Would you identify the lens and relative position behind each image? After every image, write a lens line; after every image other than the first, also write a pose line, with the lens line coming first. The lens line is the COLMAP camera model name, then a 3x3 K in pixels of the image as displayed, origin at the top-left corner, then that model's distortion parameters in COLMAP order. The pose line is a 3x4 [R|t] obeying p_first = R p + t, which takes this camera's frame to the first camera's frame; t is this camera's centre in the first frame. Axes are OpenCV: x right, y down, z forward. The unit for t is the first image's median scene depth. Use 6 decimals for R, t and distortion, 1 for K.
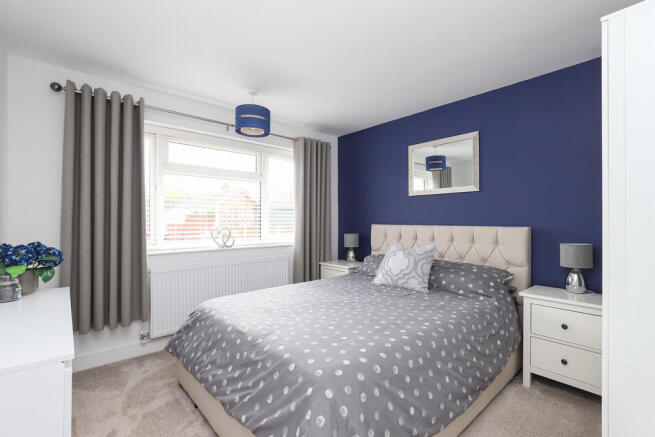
lens RADIAL K [[301.3, 0, 333.7], [0, 301.3, 220.4], [0, 0, 1]] dist [0.002018, 0.000387]
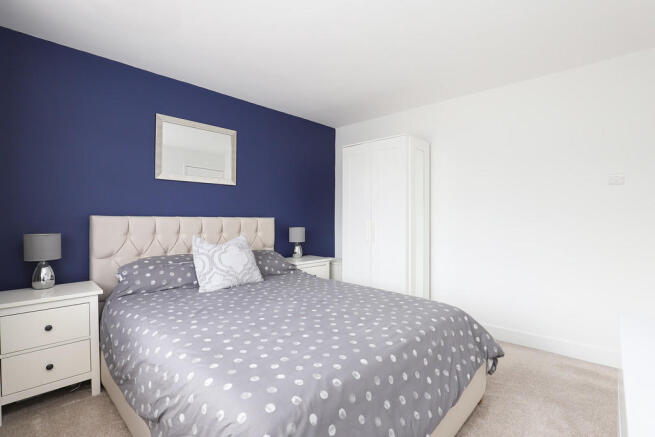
lens RADIAL K [[301.3, 0, 333.2], [0, 301.3, 213.0], [0, 0, 1]] dist [0.002018, 0.000387]
pose [[-0.076108, 0.000275, 0.997100, -0.695613], [-0.018514, 0.999827, -0.001689, -0.000194], [-0.996928, -0.018588, -0.076089, 0.770165]]
